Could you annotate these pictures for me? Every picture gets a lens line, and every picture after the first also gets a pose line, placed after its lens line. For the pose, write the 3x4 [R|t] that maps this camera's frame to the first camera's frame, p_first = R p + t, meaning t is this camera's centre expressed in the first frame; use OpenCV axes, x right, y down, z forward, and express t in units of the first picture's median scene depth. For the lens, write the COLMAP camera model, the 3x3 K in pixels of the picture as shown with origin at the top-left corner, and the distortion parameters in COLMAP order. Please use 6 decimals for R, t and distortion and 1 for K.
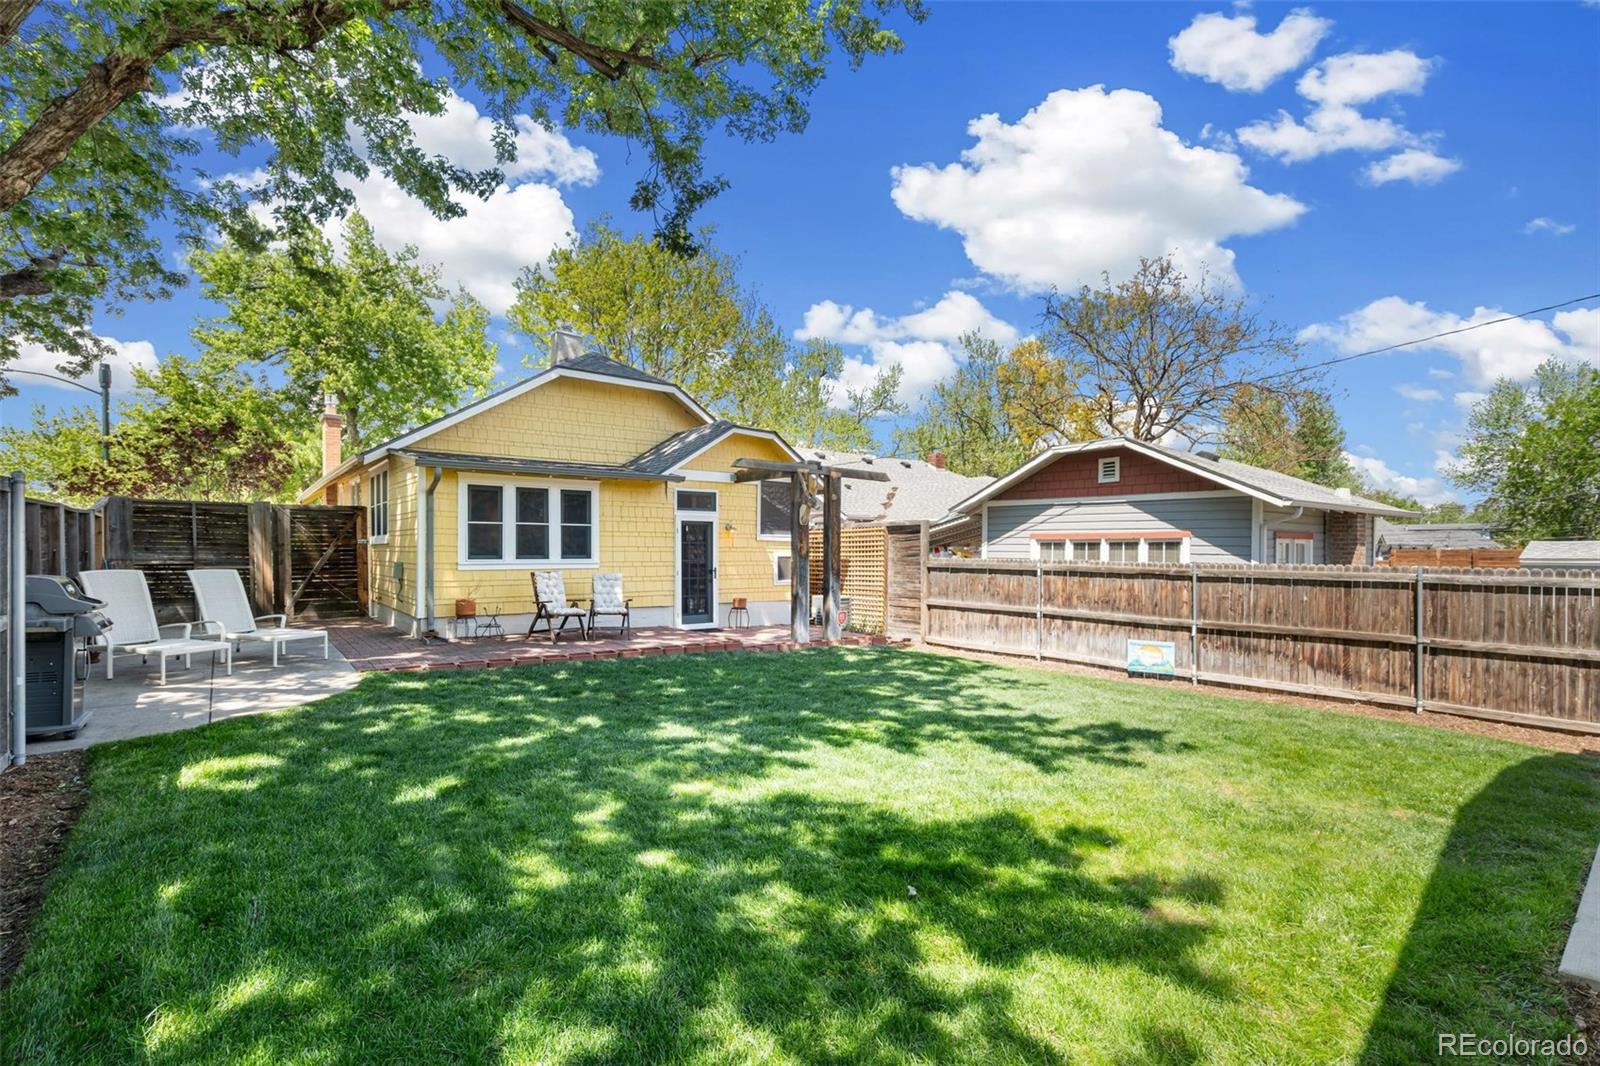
lens RADIAL K [[721.5, 0, 800.0], [0, 721.5, 544.3], [0, 0, 1]] dist [-0.006670, 0.002837]
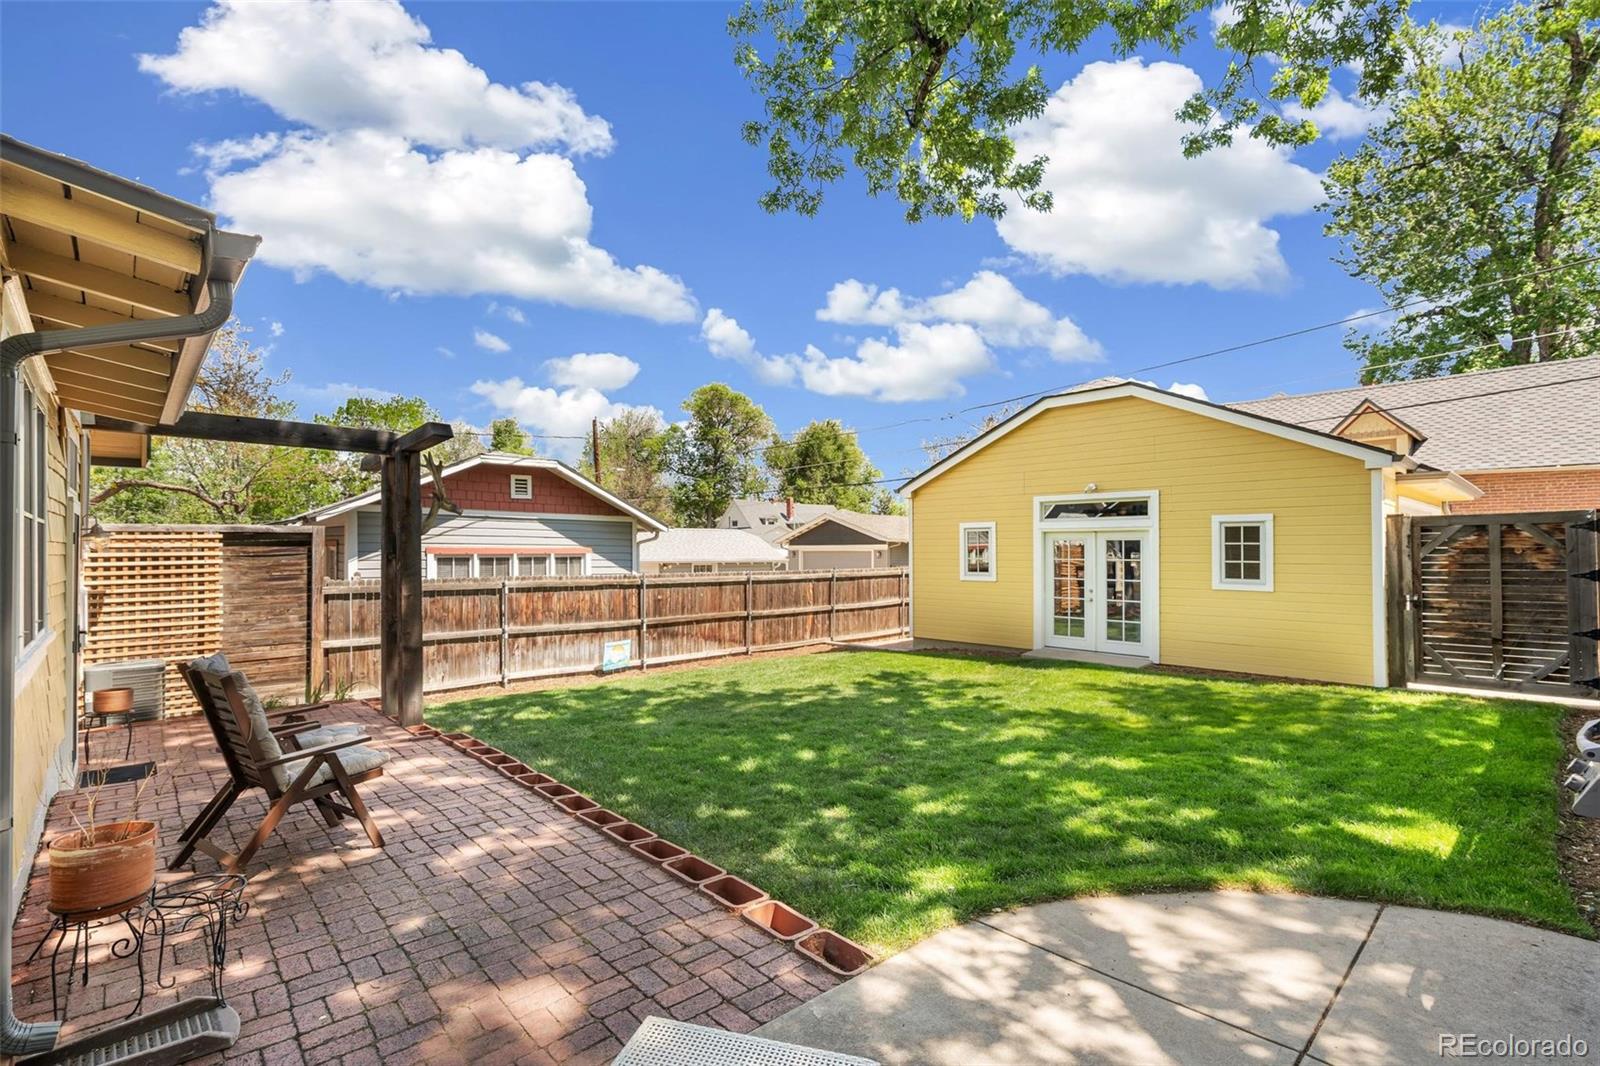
lens RADIAL K [[721.5, 0, 797.5], [0, 721.5, 544.4], [0, 0, 1]] dist [-0.006670, 0.002837]
pose [[-0.054237, 0.016027, 0.998399, -0.643347], [0.006189, 0.999857, -0.015714, -0.003421], [-0.998509, 0.005326, -0.054329, 0.701179]]
